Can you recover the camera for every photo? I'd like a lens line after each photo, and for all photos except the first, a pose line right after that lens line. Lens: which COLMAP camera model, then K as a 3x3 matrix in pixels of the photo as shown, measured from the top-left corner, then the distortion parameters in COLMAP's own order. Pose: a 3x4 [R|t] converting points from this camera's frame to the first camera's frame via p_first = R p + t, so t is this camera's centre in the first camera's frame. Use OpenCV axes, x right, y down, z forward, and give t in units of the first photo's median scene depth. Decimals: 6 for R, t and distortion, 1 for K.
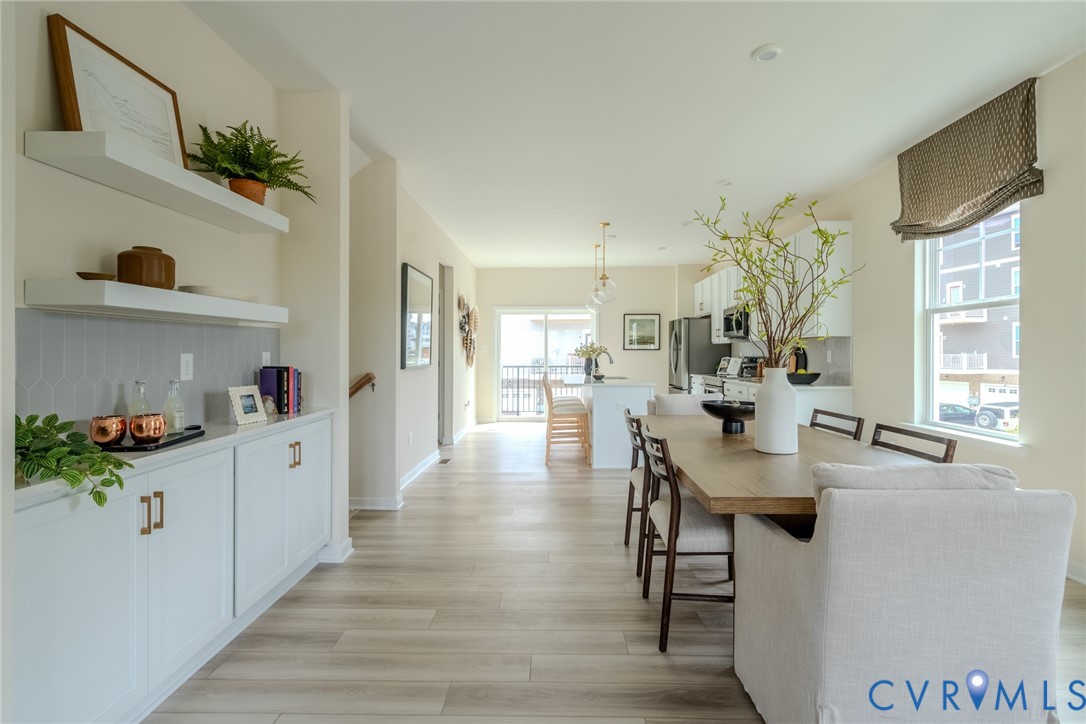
lens RADIAL K [[519.1, 0, 543.0], [0, 519.1, 362.0], [0, 0, 1]] dist [0.000011, -0.000014]
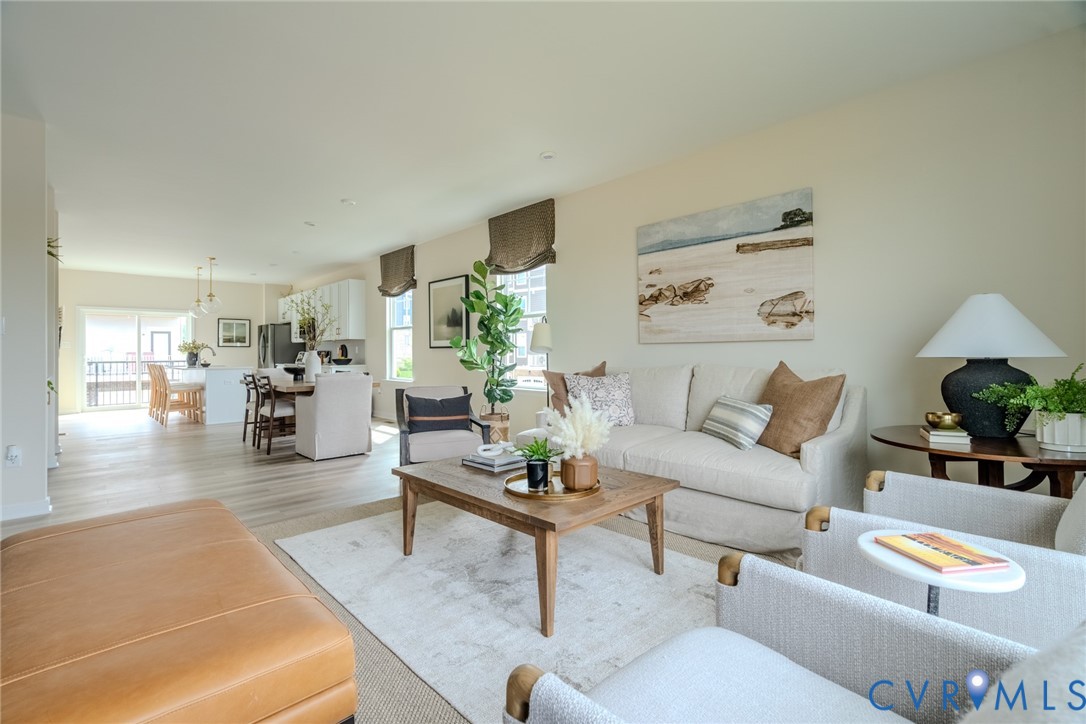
lens RADIAL K [[494.3, 0, 538.9], [0, 494.3, 350.0], [0, 0, 1]] dist [-0.012896, 0.000206]
pose [[0.716347, 0.001433, 0.697743, -0.157995], [0.015027, 0.999734, -0.017480, 0.022554], [-0.697582, 0.023006, 0.716135, -0.527171]]
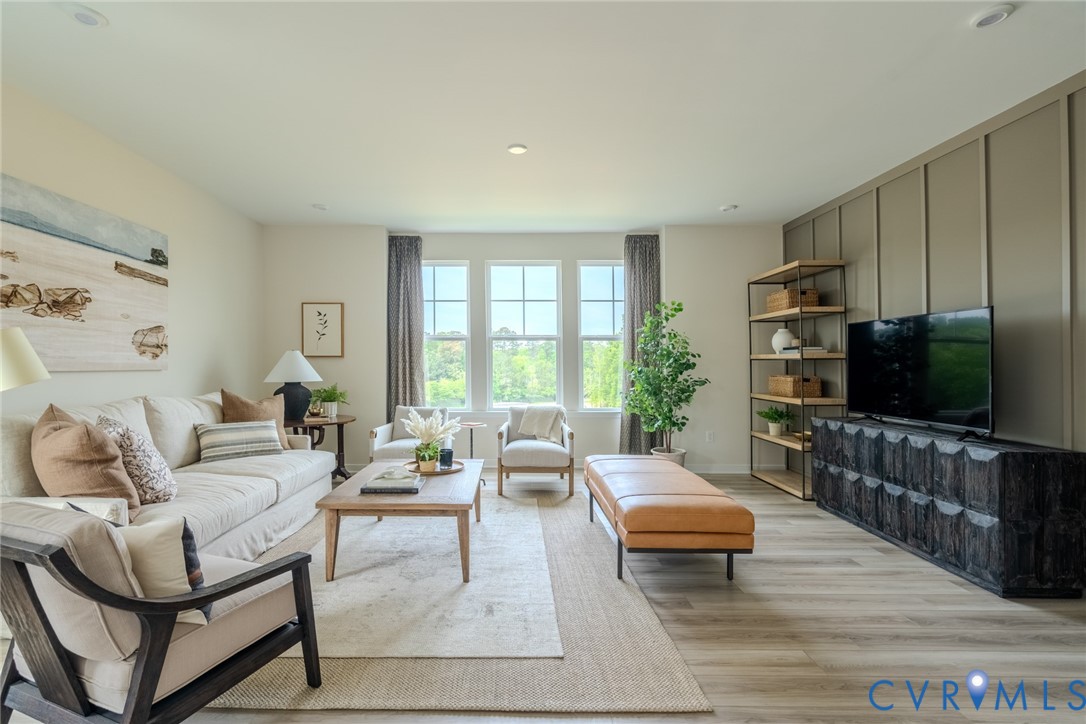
lens RADIAL K [[509.3, 0, 517.6], [0, 509.3, 366.5], [0, 0, 1]] dist [-0.010507, 0.000143]
pose [[-0.999496, 0.003033, -0.031601, -0.003458], [0.002593, 0.999899, 0.013957, -0.002440], [0.031640, 0.013868, -0.999403, 0.188098]]
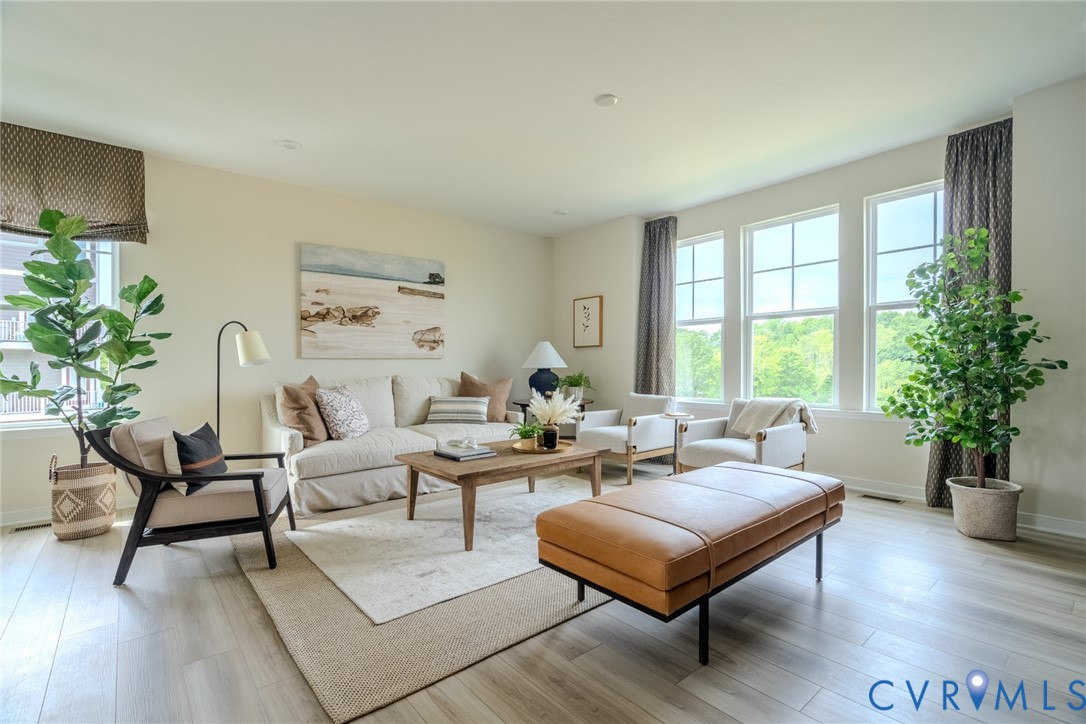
lens RADIAL K [[507.5, 0, 543.0], [0, 507.5, 362.0], [0, 0, 1]] dist [0.001143, 0.000118]
pose [[-0.662807, 0.016139, 0.748616, -0.317355], [0.022786, 0.999739, -0.001379, 0.018048], [-0.748444, 0.016144, -0.663002, 0.026033]]
